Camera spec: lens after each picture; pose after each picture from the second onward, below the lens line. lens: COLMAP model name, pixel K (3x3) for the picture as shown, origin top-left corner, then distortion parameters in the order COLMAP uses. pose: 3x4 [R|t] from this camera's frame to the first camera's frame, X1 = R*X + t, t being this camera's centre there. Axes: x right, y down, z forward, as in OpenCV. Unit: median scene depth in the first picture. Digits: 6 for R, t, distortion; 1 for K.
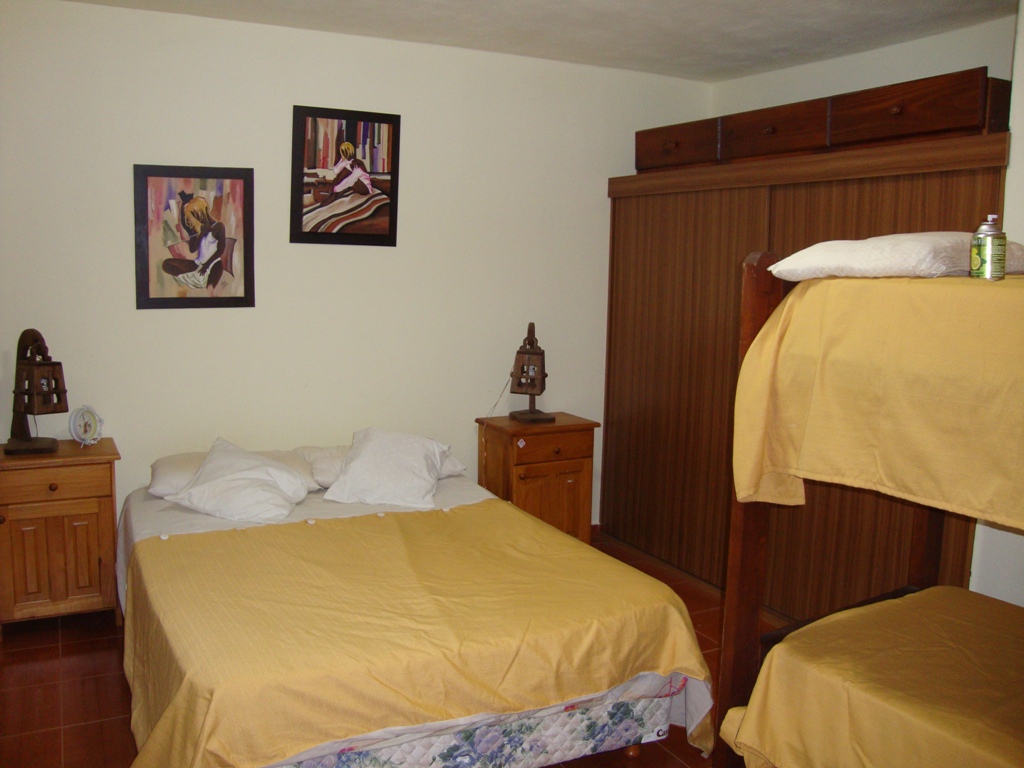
lens RADIAL K [[916.2, 0, 510.1], [0, 916.2, 380.0], [0, 0, 1]] dist [-0.198930, 0.198008]
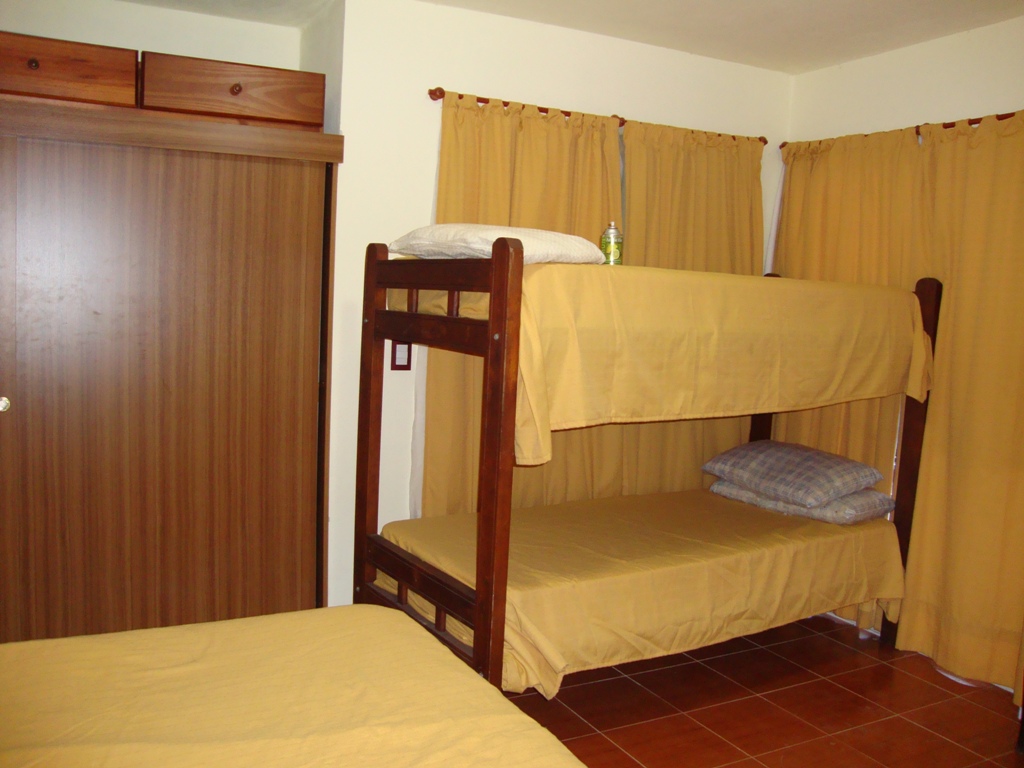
lens RADIAL K [[916.2, 0, 506.6], [0, 916.2, 373.2], [0, 0, 1]] dist [-0.198930, 0.198008]
pose [[-0.017183, -0.109878, 0.993797, -0.456351], [0.086909, 0.990017, 0.110963, -0.055956], [-0.996068, 0.088276, -0.007462, 0.555226]]
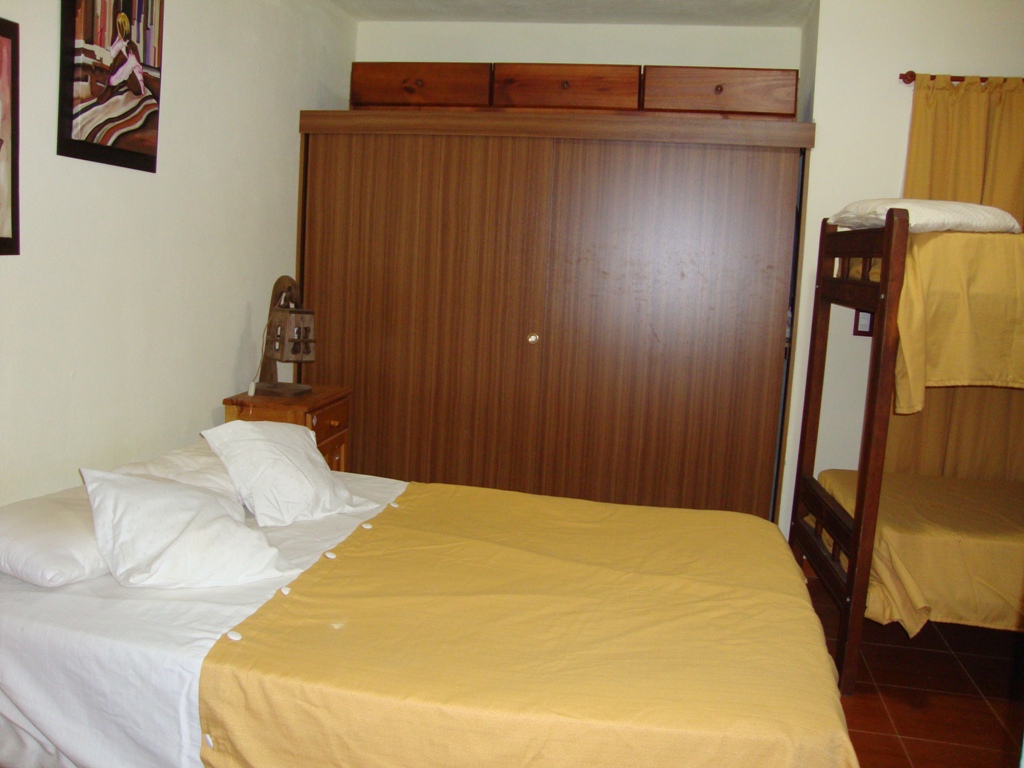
lens RADIAL K [[916.2, 0, 502.7], [0, 916.2, 377.6], [0, 0, 1]] dist [-0.198930, 0.198008]
pose [[0.616923, -0.097228, 0.780994, -0.546706], [0.065401, 0.995241, 0.072239, -0.019434], [-0.784301, 0.006512, 0.620346, 0.367984]]
